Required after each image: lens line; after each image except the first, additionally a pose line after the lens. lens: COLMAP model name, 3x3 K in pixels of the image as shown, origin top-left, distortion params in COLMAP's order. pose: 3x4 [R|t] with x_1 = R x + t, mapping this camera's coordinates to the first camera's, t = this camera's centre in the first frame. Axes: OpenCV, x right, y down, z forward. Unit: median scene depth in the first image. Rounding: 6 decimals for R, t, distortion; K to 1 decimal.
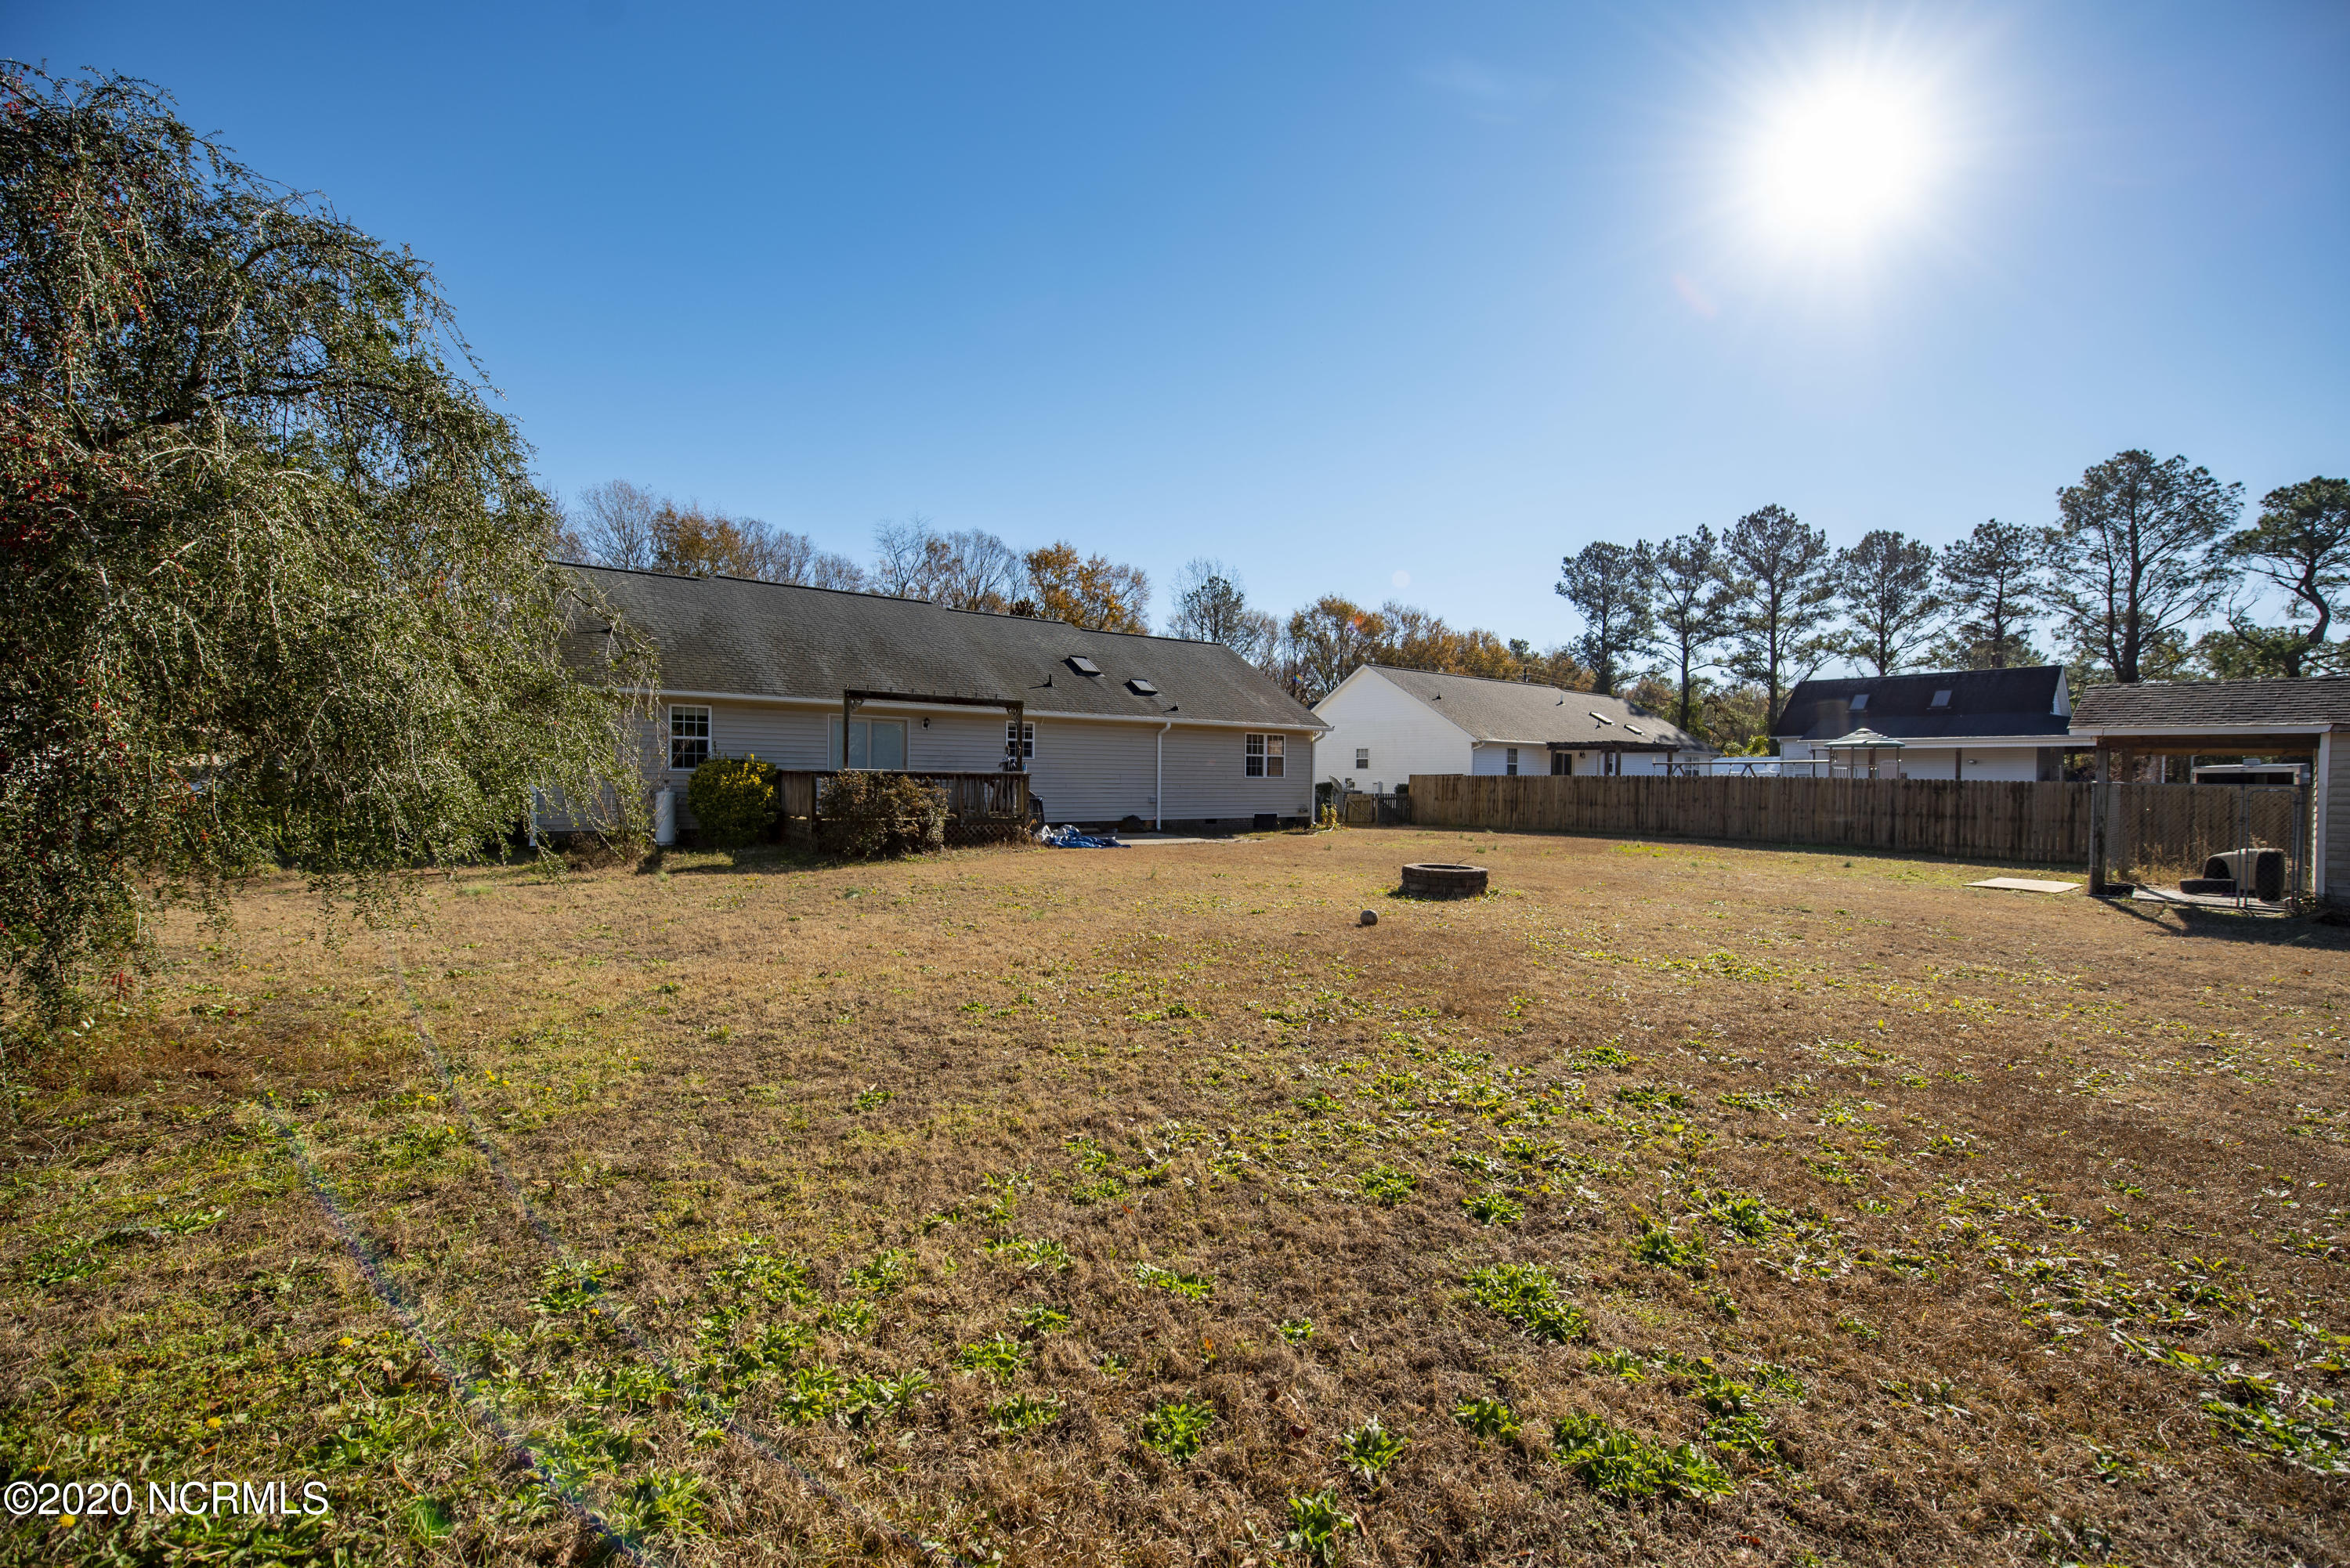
lens RADIAL K [[938.5, 0, 1178.9], [0, 938.5, 789.5], [0, 0, 1]] dist [-0.020151, -0.000025]
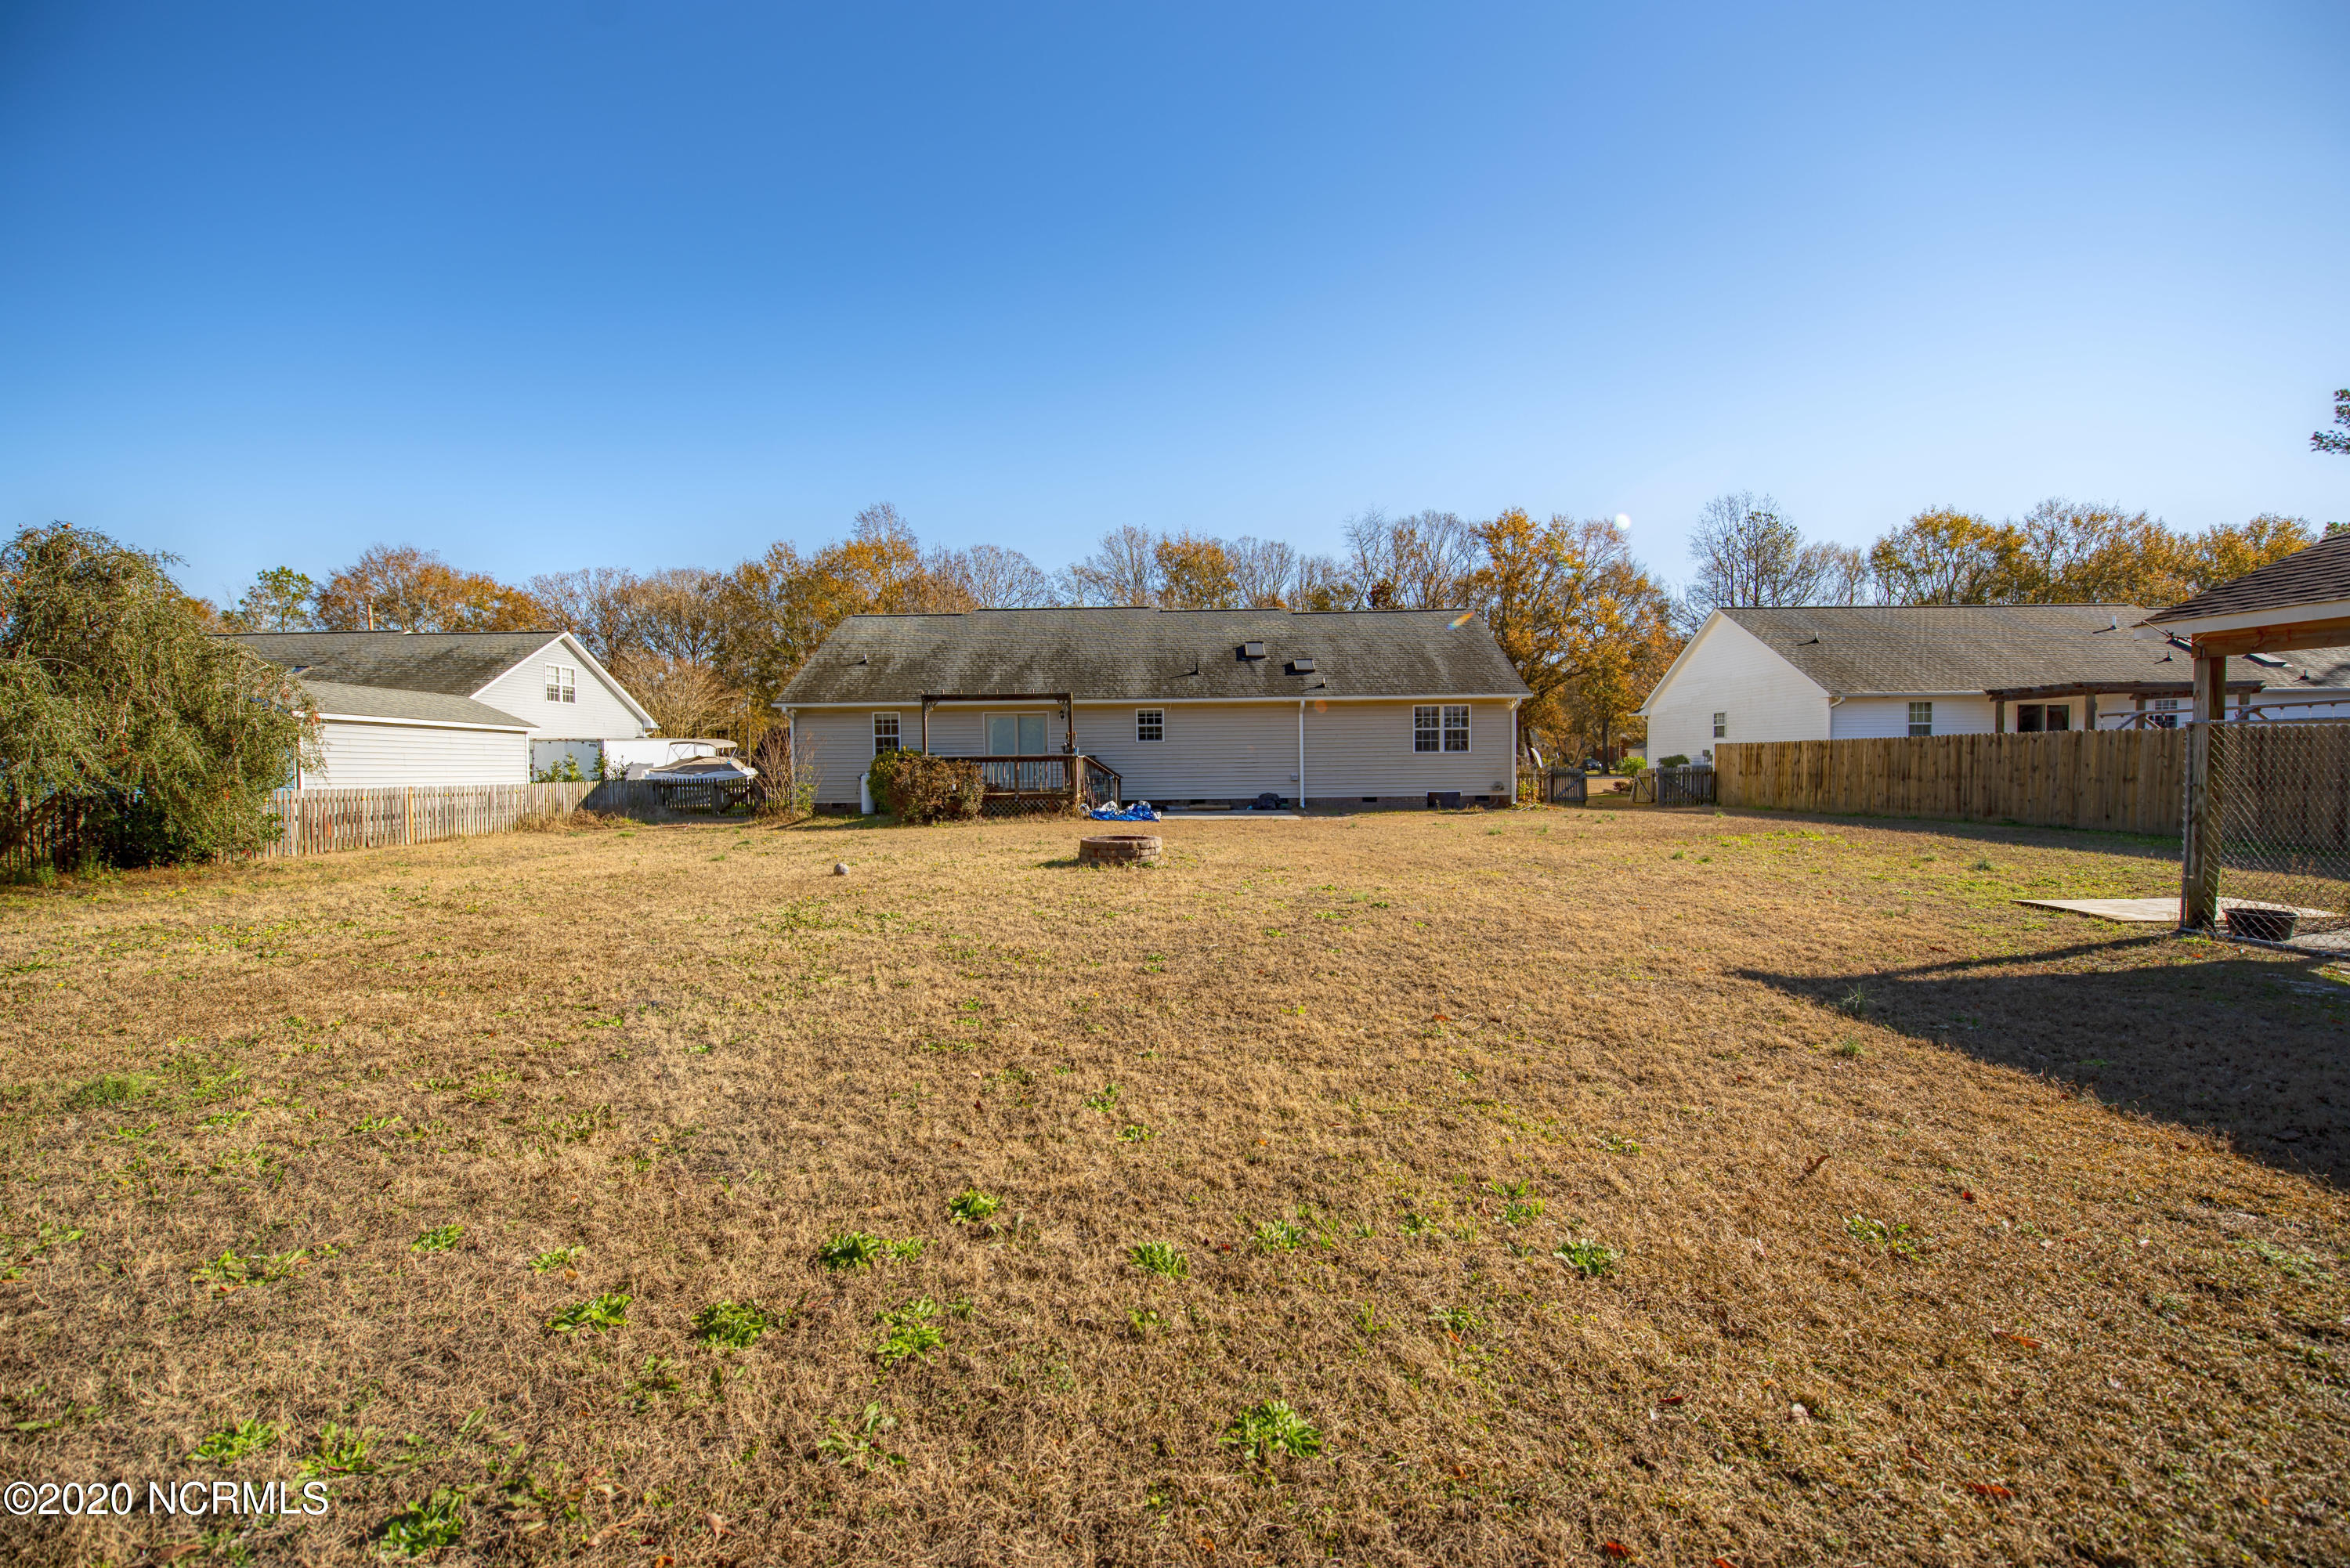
lens RADIAL K [[938.5, 0, 1178.9], [0, 938.5, 789.5], [0, 0, 1]] dist [-0.020151, -0.000025]
pose [[0.800190, -0.004717, -0.599727, 0.421292], [0.014167, 0.999839, 0.011038, 0.009413], [0.599579, -0.017329, 0.800128, 0.103032]]
